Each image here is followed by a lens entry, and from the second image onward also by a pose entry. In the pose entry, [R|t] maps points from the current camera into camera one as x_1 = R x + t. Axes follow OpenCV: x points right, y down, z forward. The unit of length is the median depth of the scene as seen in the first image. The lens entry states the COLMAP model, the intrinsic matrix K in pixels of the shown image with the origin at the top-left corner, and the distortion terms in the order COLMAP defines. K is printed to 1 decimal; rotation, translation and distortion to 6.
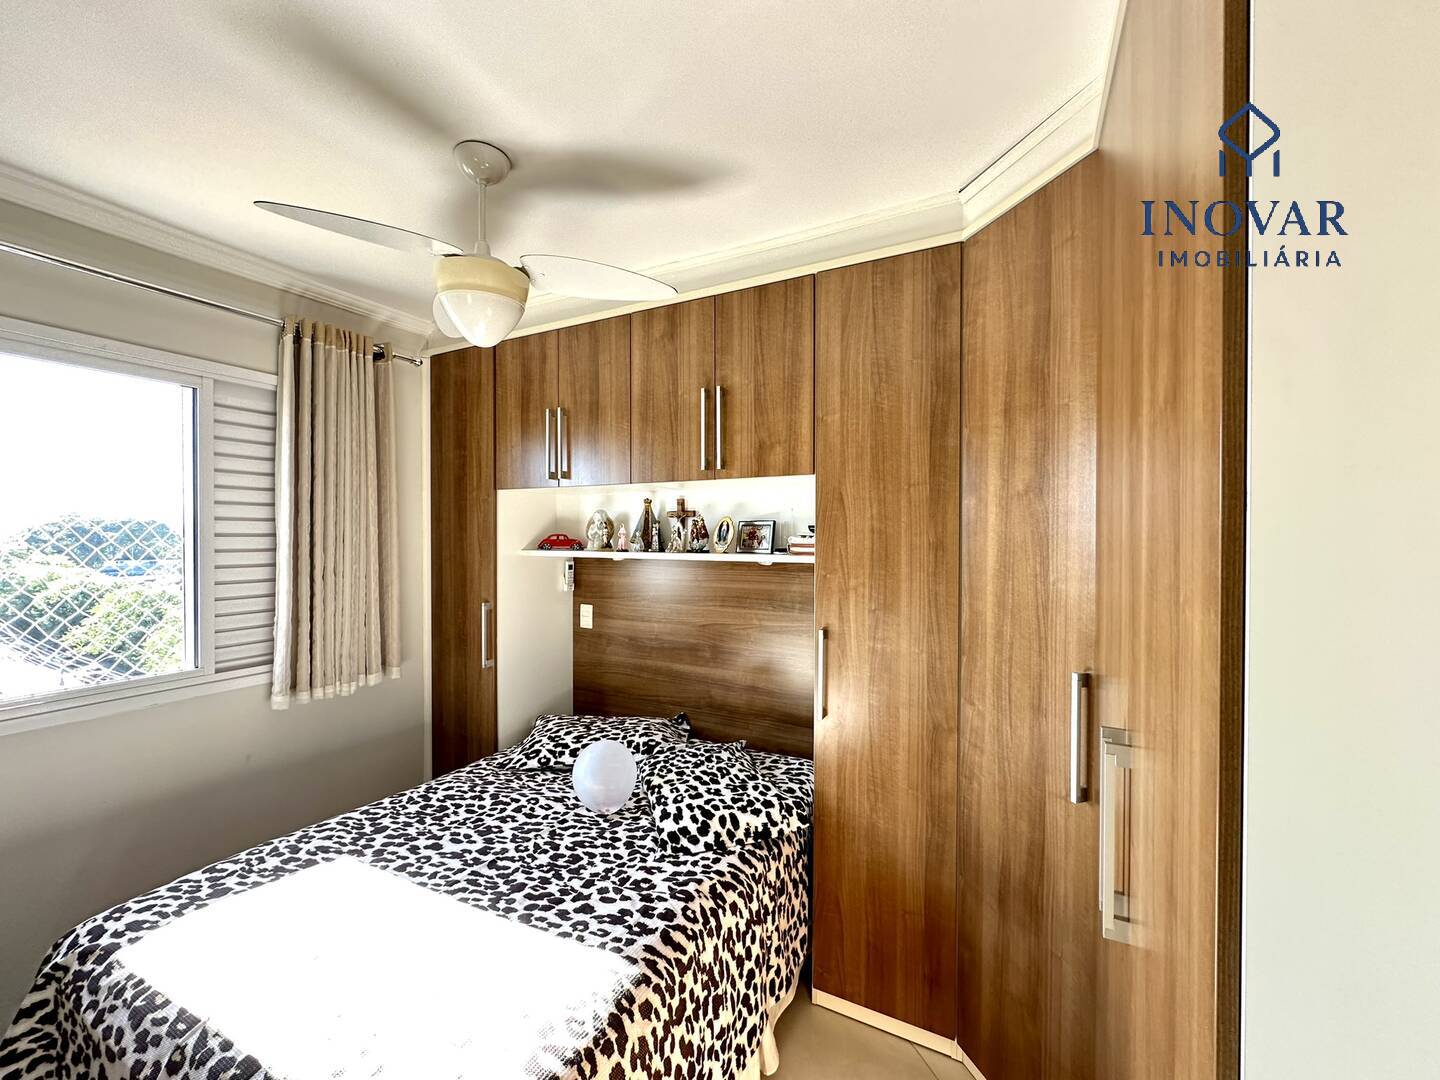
lens RADIAL K [[574.3, 0, 719.1], [0, 574.3, 539.6], [0, 0, 1]] dist [-0.003623, 0.000838]
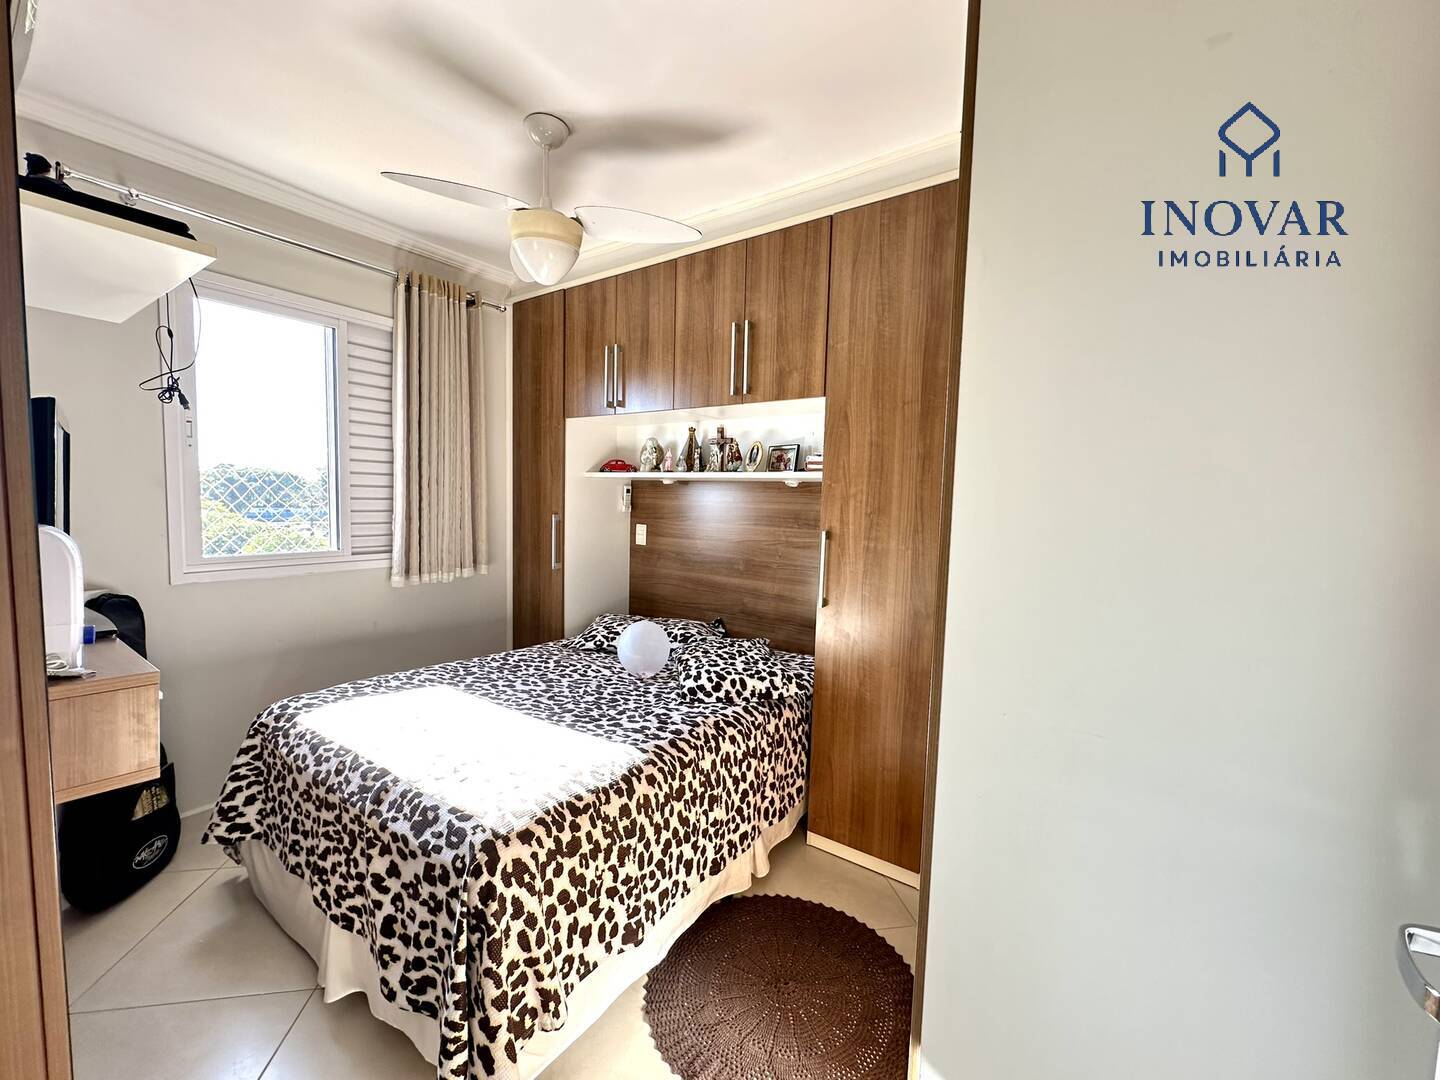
lens RADIAL K [[575.2, 0, 719.4], [0, 575.2, 539.8], [0, 0, 1]] dist [-0.003542, 0.000666]
pose [[0.990428, 0.035523, -0.133378, 0.126349], [-0.027076, 0.997542, 0.064624, 0.107790], [0.135346, -0.060394, 0.988956, -0.185997]]
